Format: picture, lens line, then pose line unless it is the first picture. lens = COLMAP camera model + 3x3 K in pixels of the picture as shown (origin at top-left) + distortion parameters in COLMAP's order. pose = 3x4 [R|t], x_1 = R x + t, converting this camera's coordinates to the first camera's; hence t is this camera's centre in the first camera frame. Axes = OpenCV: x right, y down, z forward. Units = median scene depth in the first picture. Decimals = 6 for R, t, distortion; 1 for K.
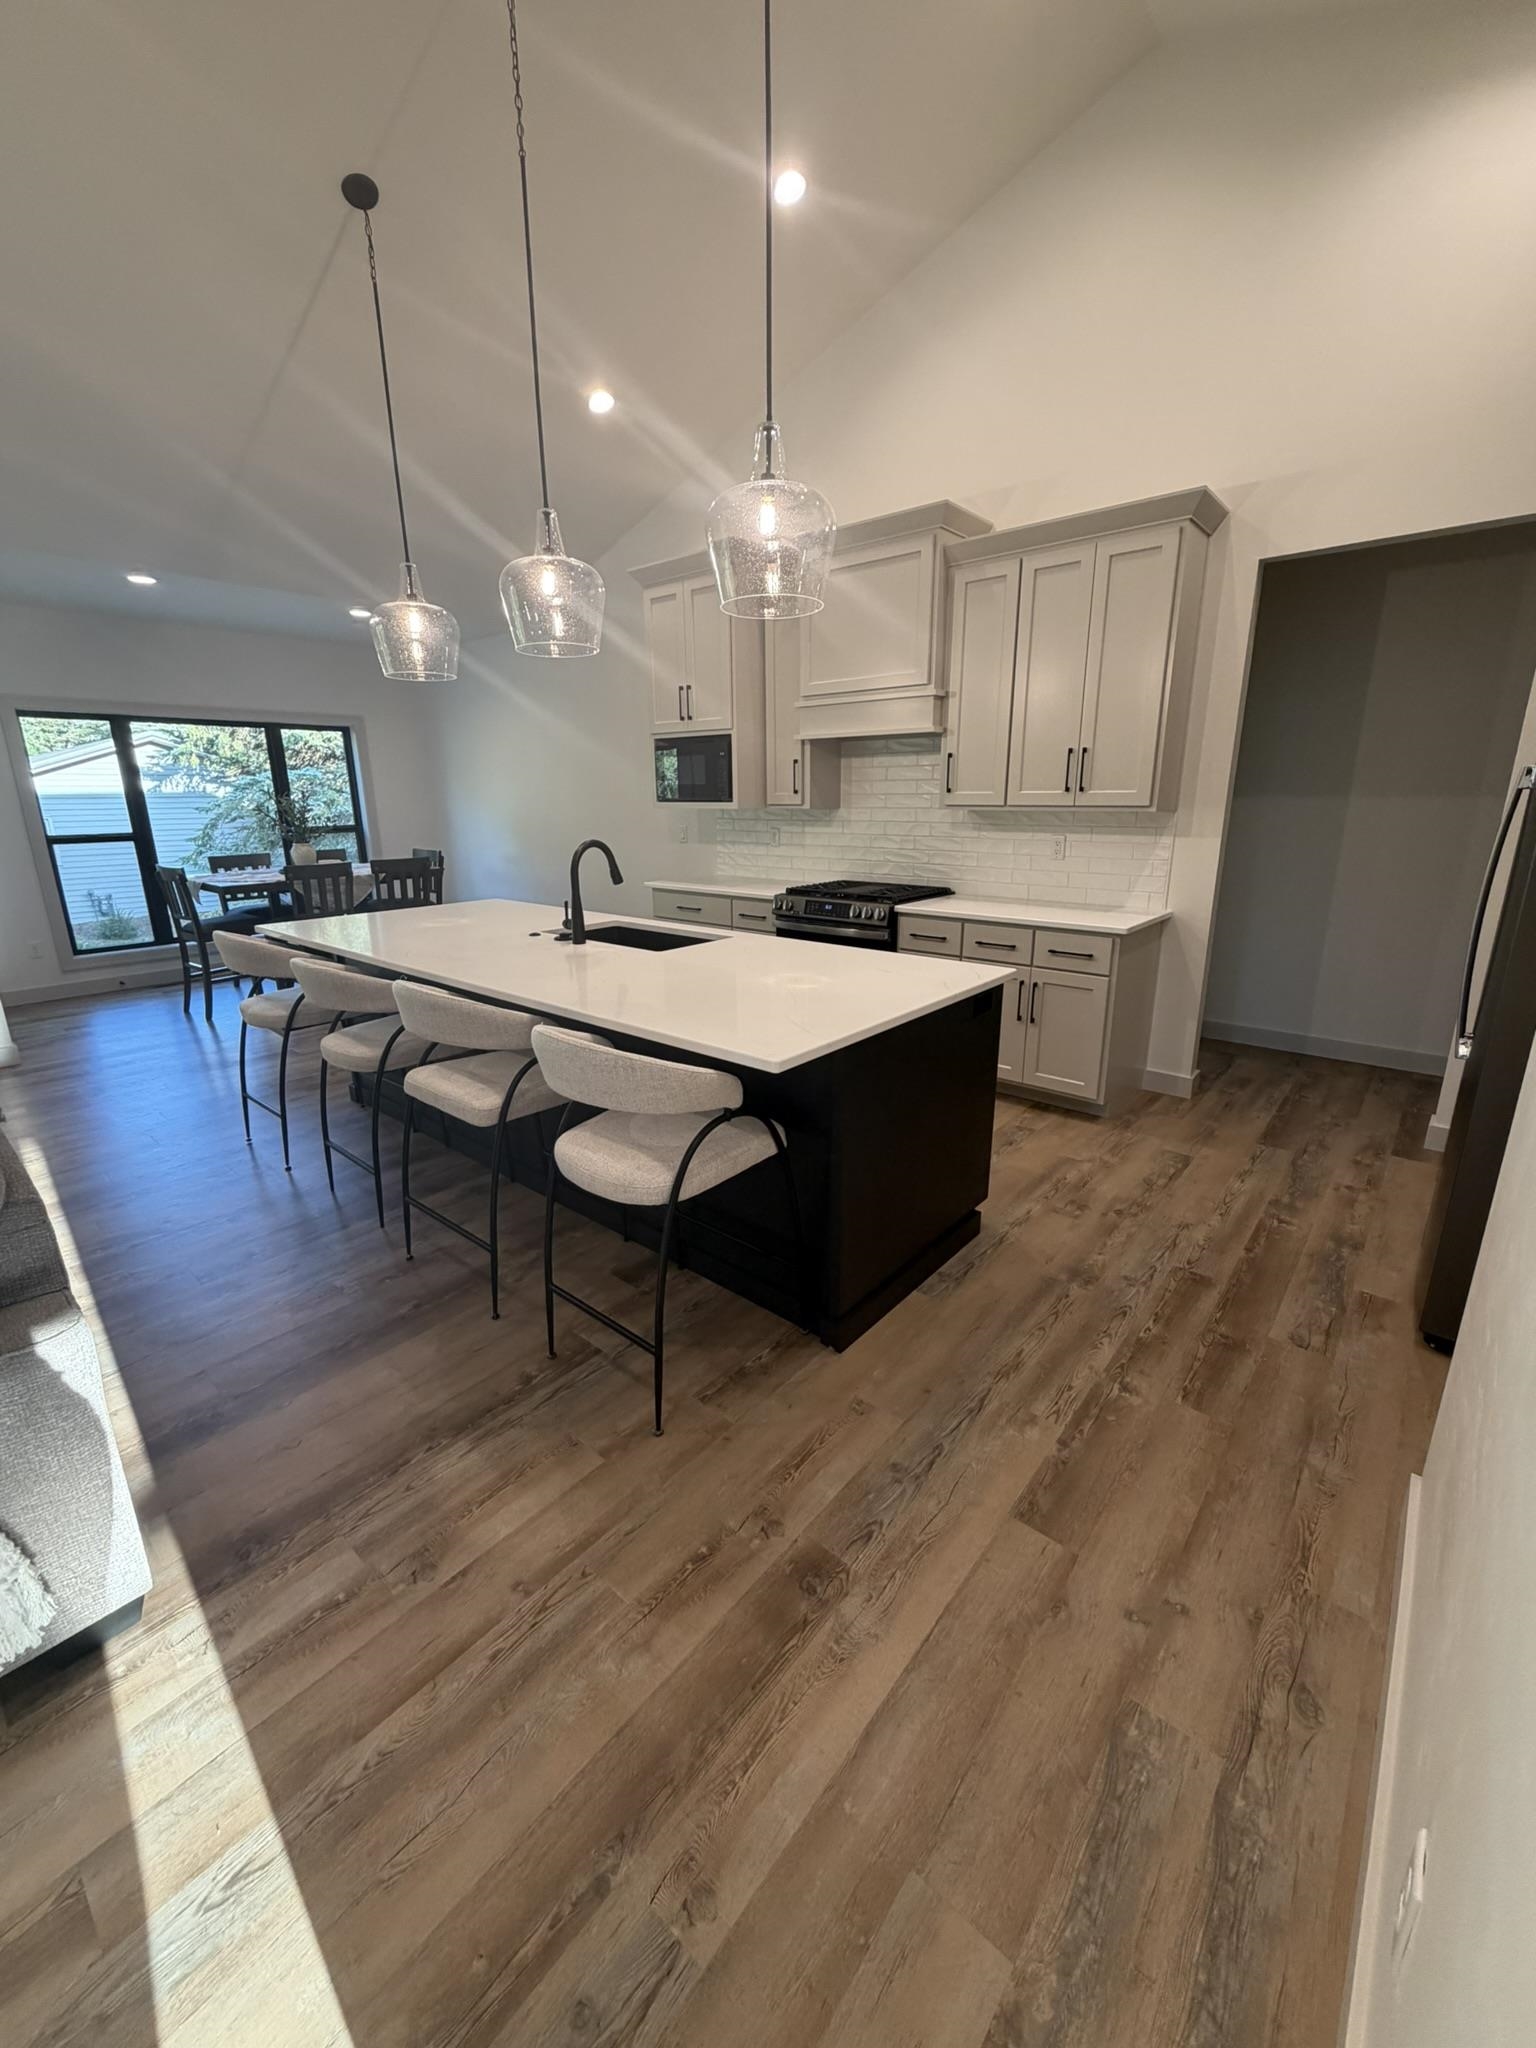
lens RADIAL K [[817.3, 0, 771.4], [0, 817.3, 1018.3], [0, 0, 1]] dist [0.000230, 0.000355]
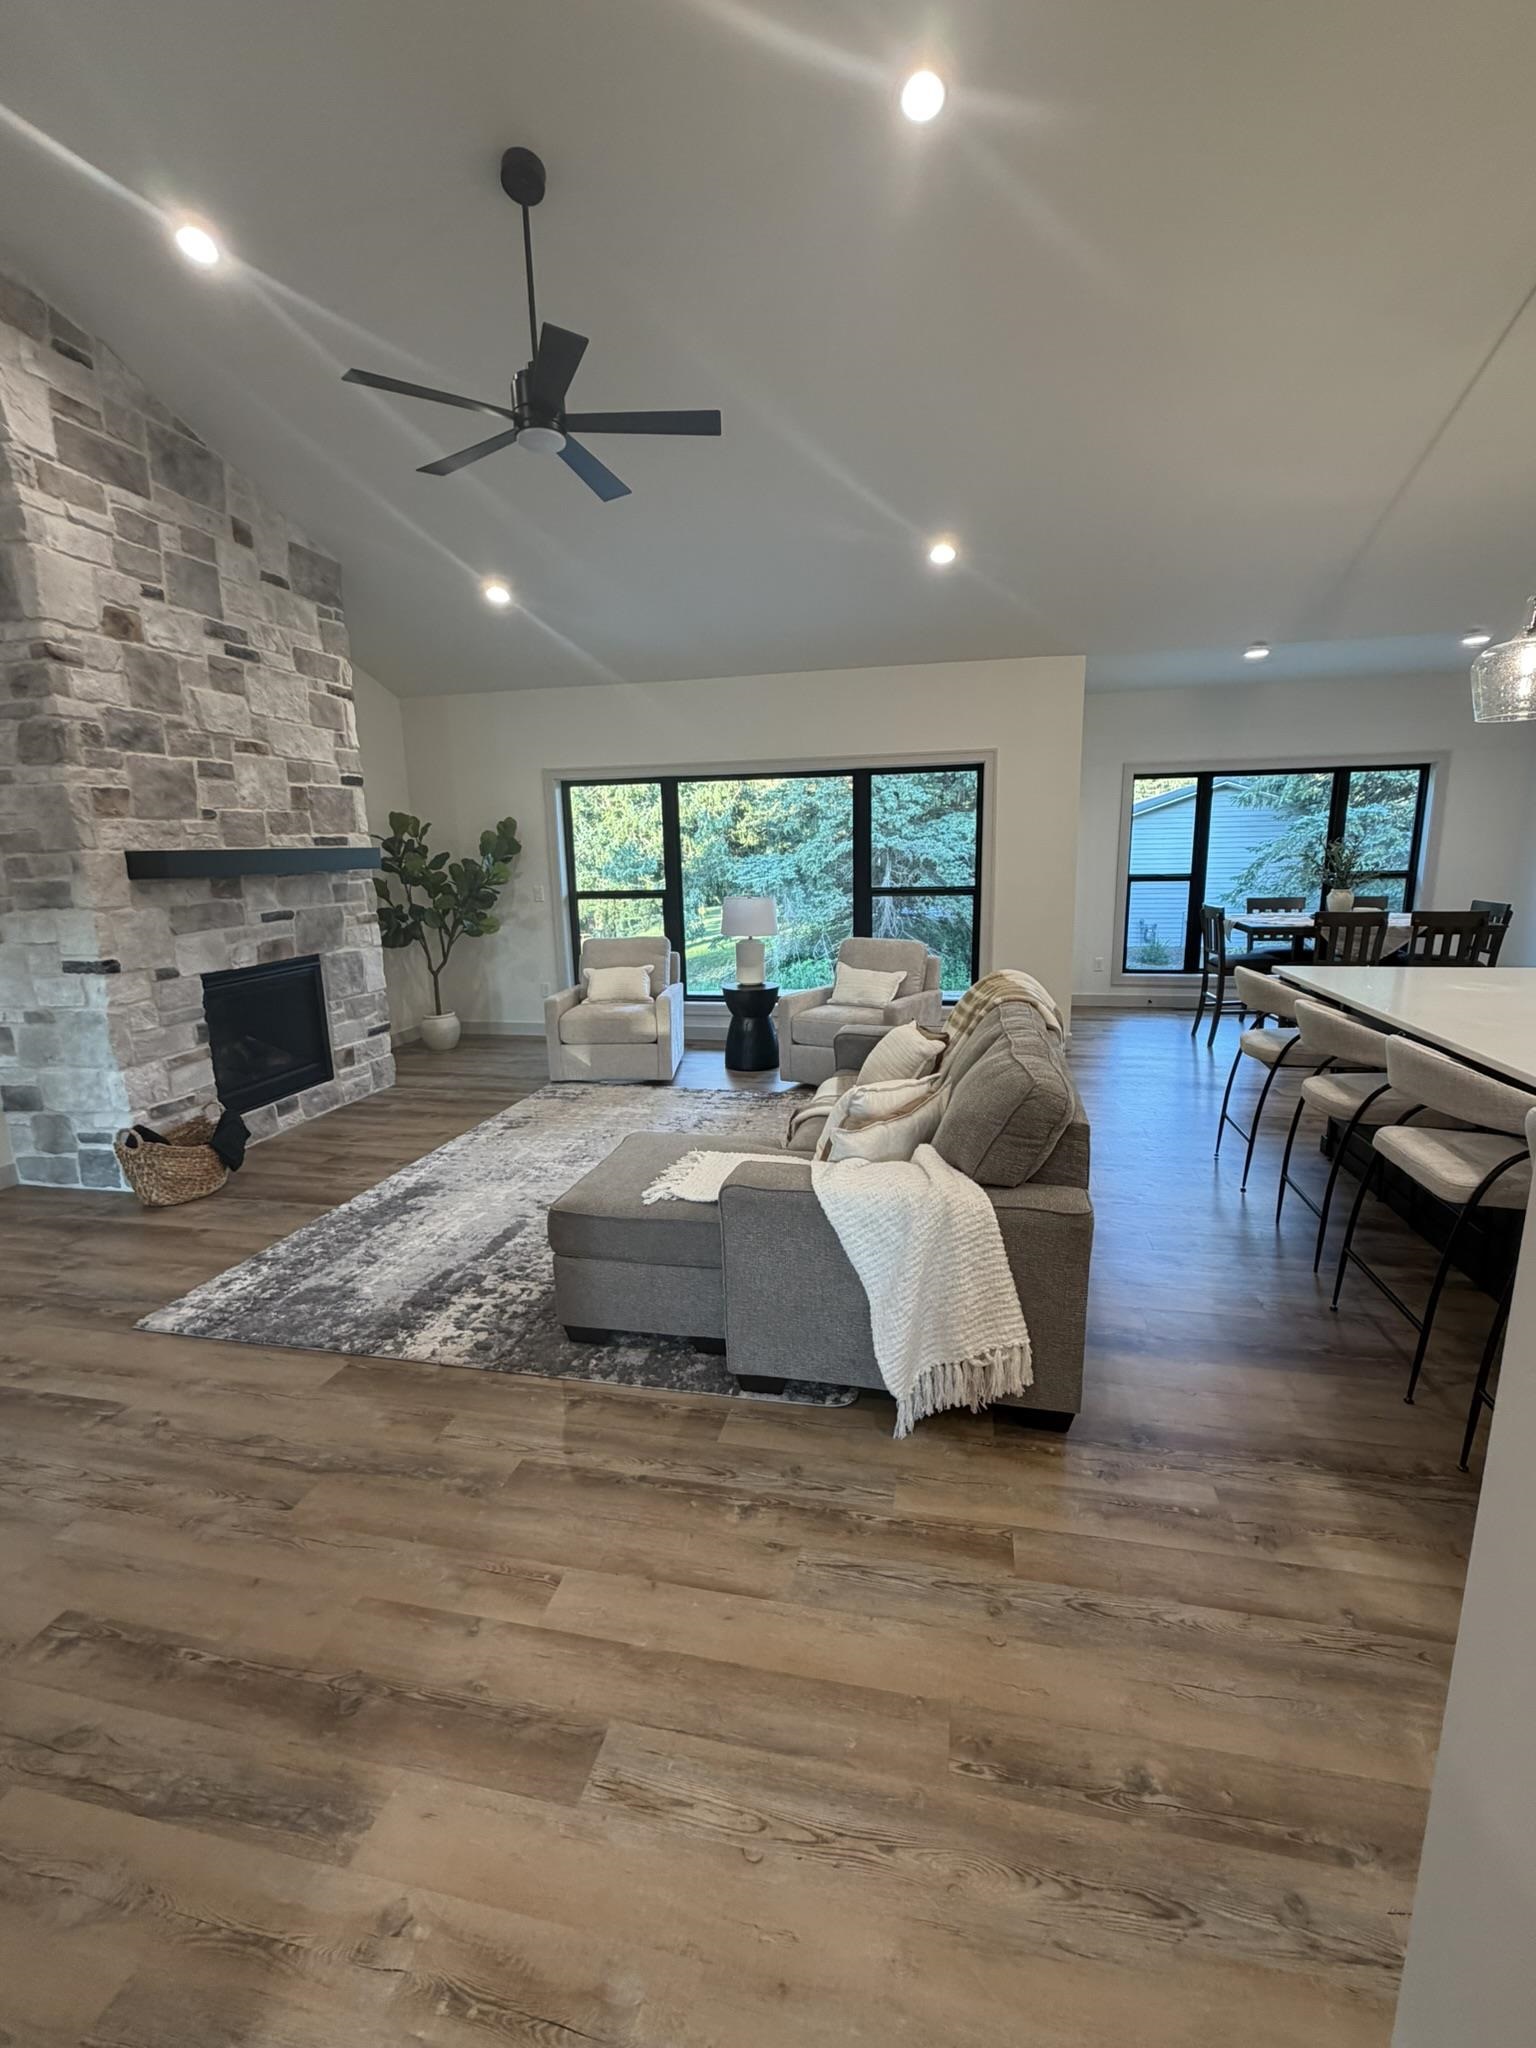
lens RADIAL K [[884.4, 0, 770.6], [0, 884.4, 1024.9], [0, 0, 1]] dist [0.000564, -0.000692]
pose [[0.467606, 0.173914, -0.866659, 0.097657], [-0.217907, 0.972875, 0.077656, 0.018636], [0.856657, 0.152539, 0.492819, -0.152906]]
